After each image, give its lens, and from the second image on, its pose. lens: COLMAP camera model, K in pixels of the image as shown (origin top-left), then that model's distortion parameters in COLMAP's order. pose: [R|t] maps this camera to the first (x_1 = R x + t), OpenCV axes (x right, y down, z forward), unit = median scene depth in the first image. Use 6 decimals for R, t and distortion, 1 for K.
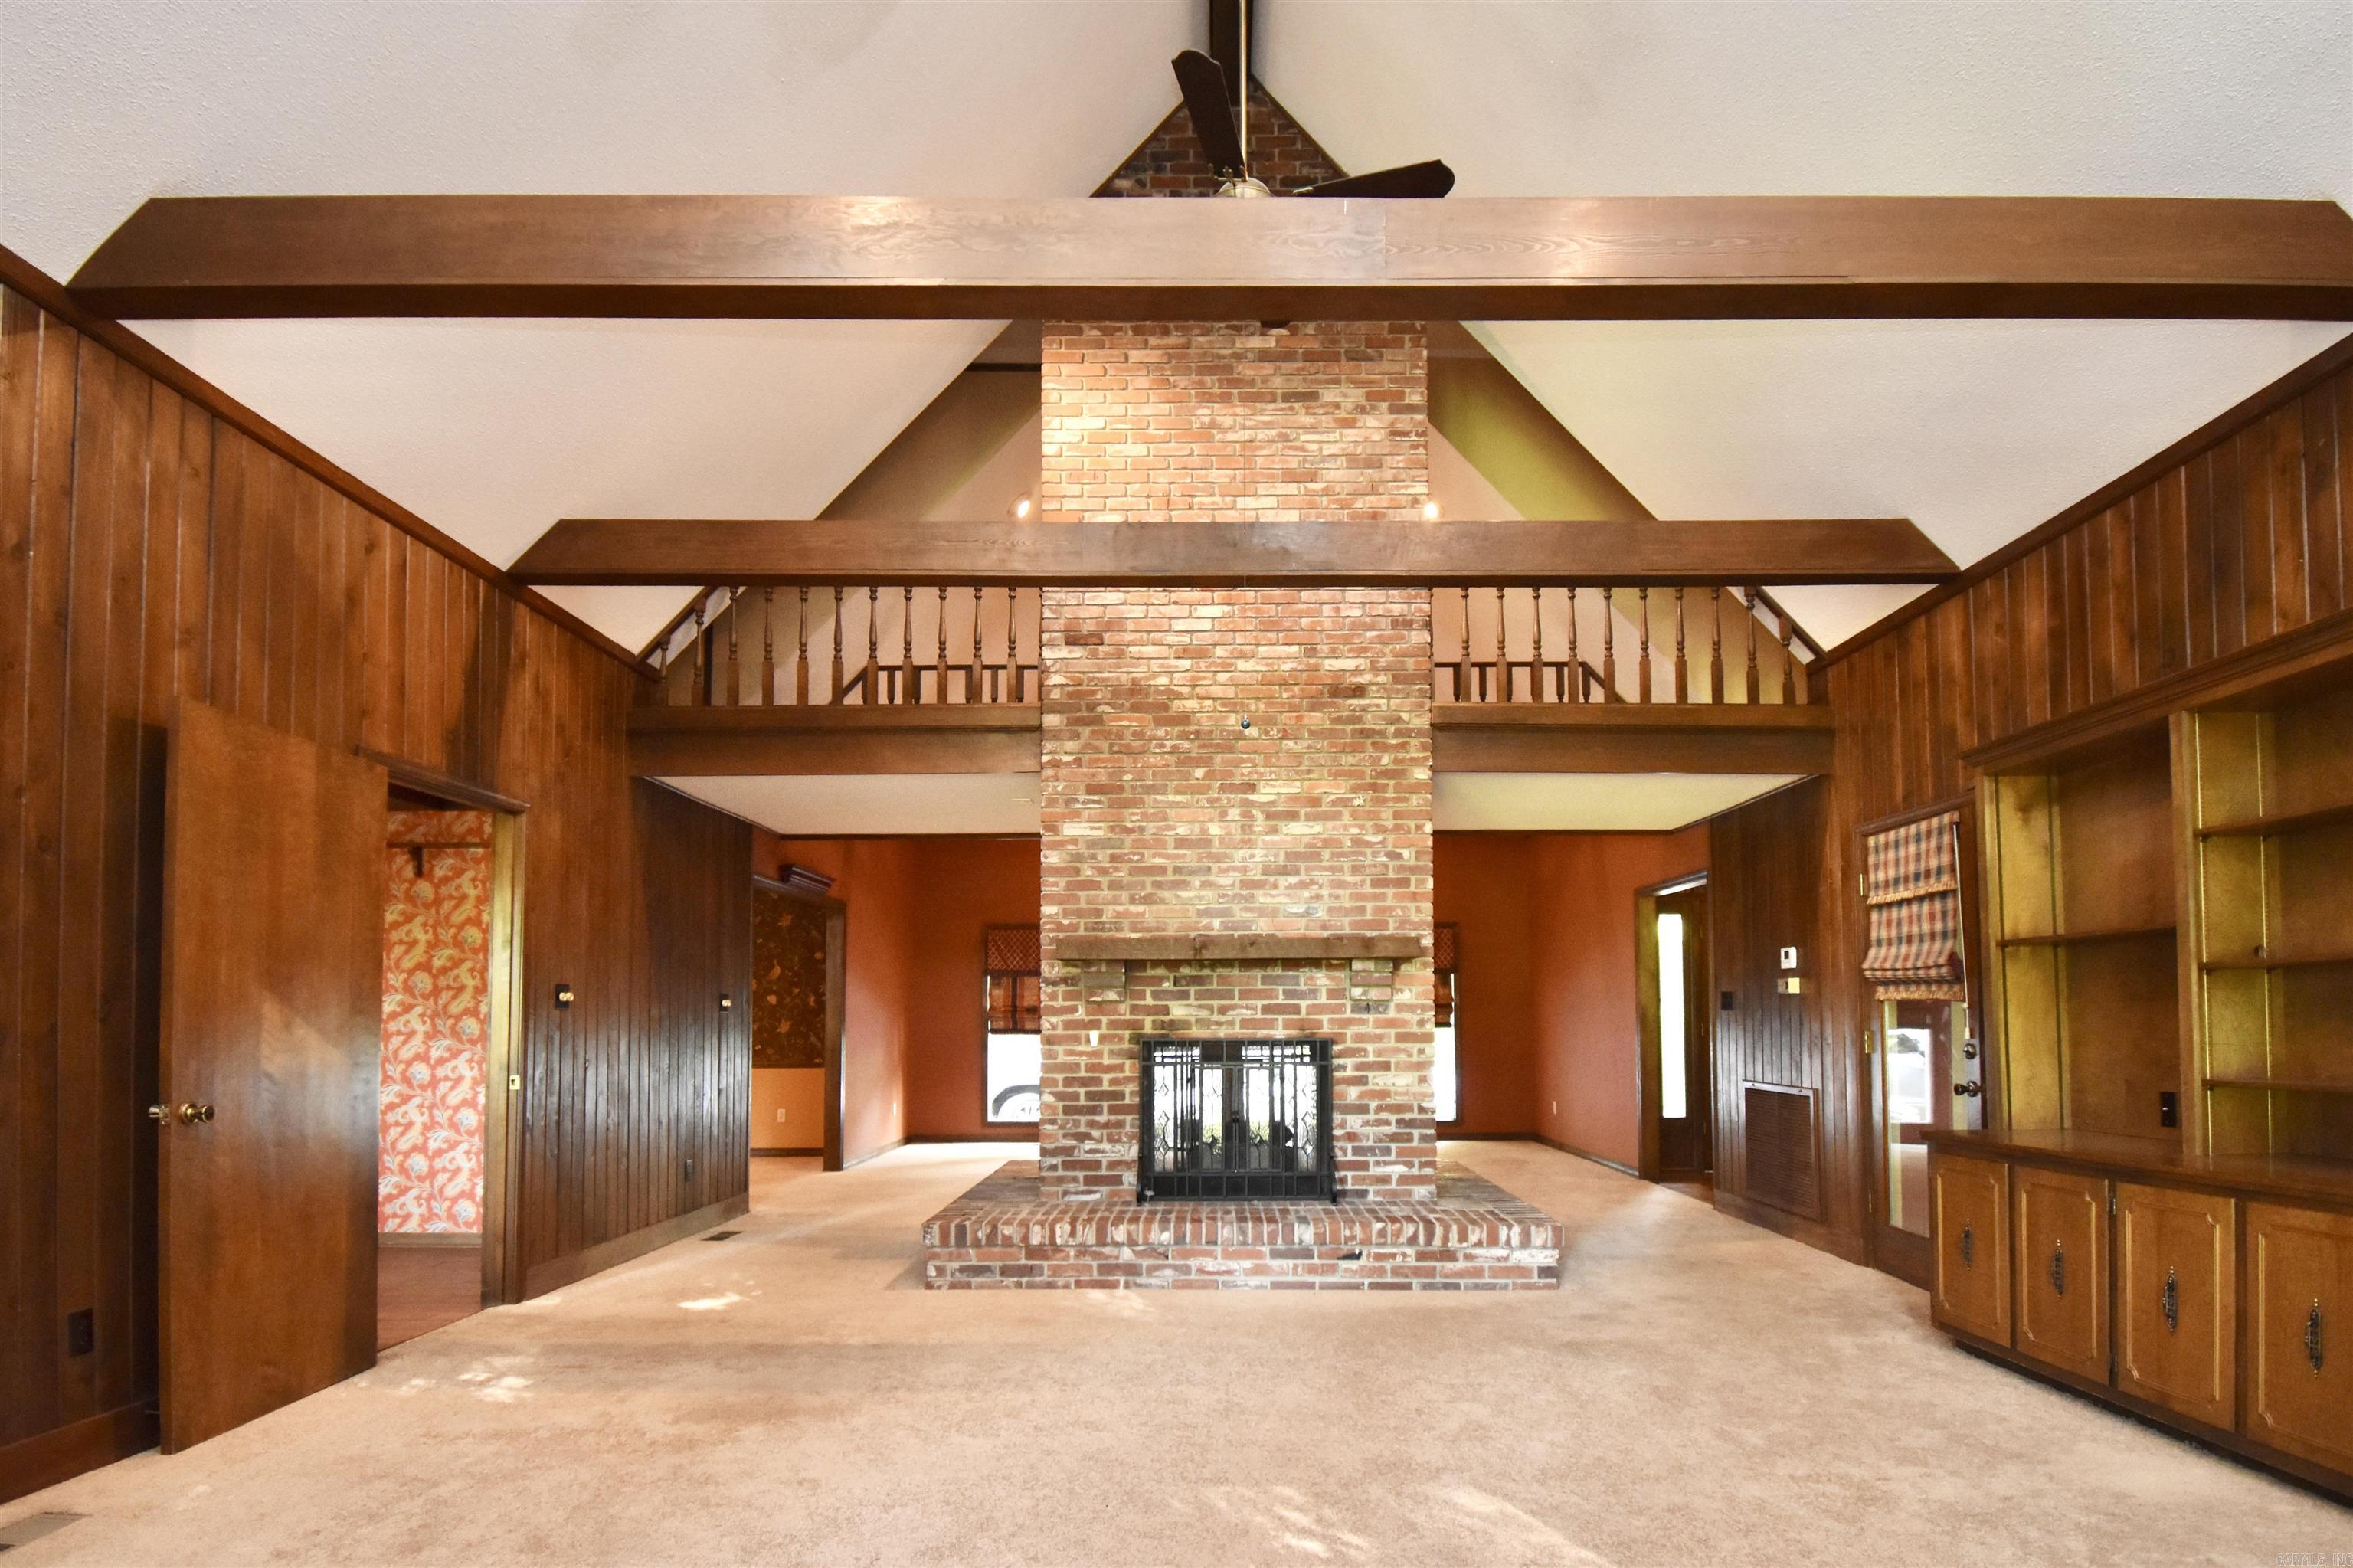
lens RADIAL K [[1191.3, 0, 1179.8], [0, 1191.3, 867.8], [0, 0, 1]] dist [0.025937, -0.034661]
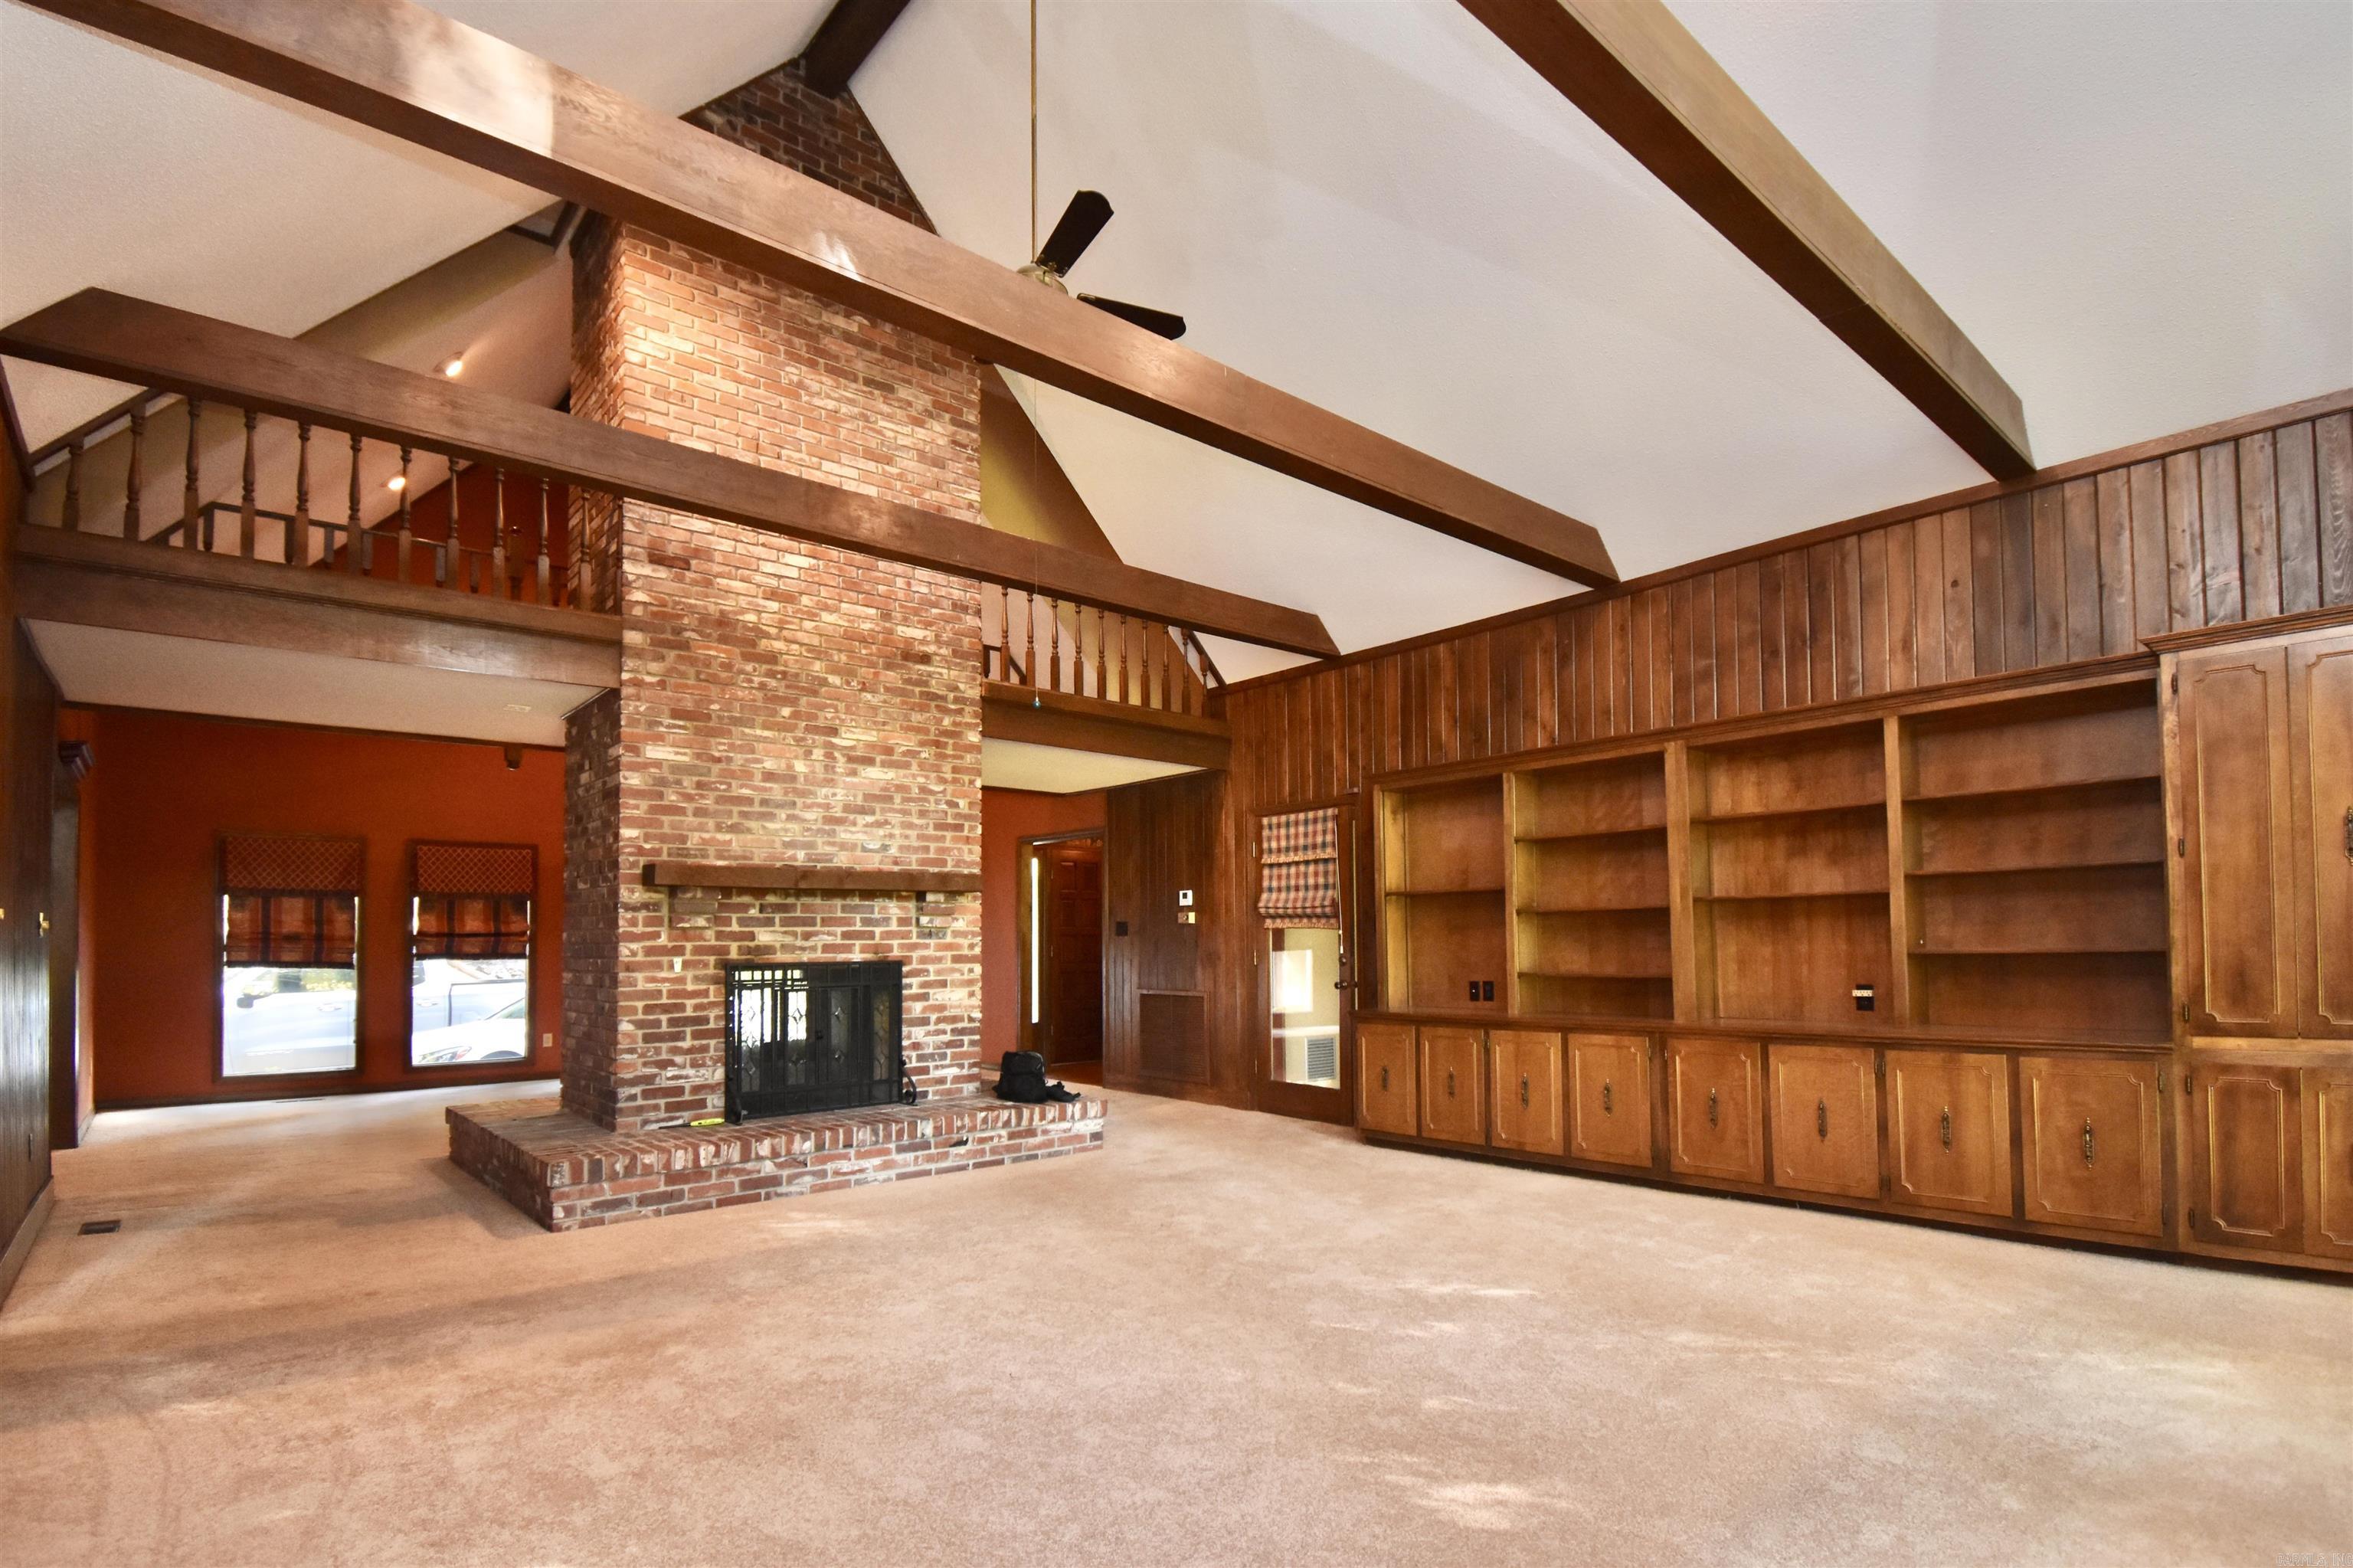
lens RADIAL K [[1145.4, 0, 1176.5], [0, 1145.4, 784.0], [0, 0, 1]] dist [0.001407, -0.001168]
pose [[0.752943, 0.086122, 0.652426, -0.394581], [-0.076210, 0.996141, -0.043542, 0.002350], [-0.653658, -0.016937, 0.756601, 0.002822]]
